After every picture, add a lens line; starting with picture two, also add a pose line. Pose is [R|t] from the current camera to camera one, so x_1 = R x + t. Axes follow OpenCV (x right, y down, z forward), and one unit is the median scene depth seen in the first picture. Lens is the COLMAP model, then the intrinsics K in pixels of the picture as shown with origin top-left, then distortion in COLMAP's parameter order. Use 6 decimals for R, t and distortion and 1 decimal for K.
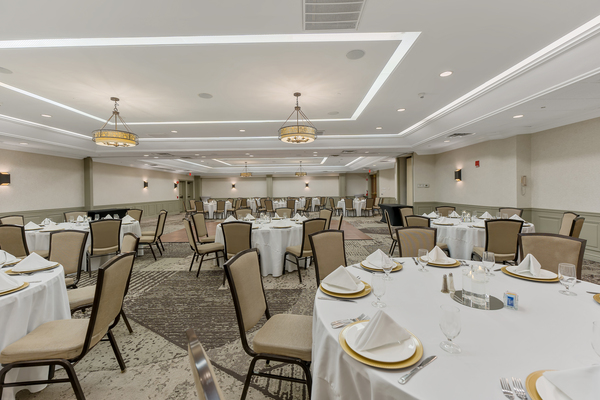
lens RADIAL K [[259.3, 0, 300.6], [0, 259.3, 195.2], [0, 0, 1]] dist [-0.000114, -0.000012]
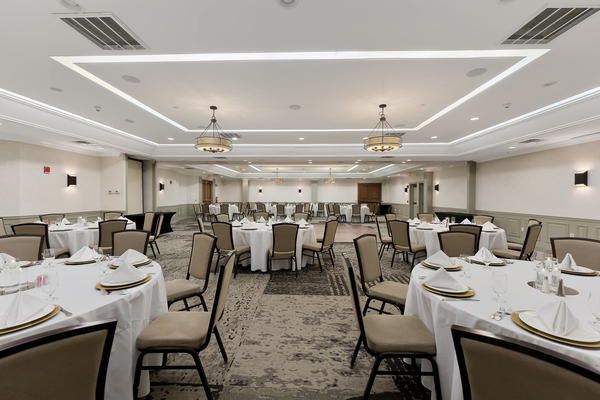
lens RADIAL K [[246.9, 0, 300.0], [0, 246.9, 200.0], [0, 0, 1]] dist [-0.013413, 0.000097]
pose [[0.999546, 0.019592, -0.022905, -0.322270], [-0.019642, 0.999805, -0.001950, 0.006576], [0.022862, 0.002399, 0.999736, -0.010197]]
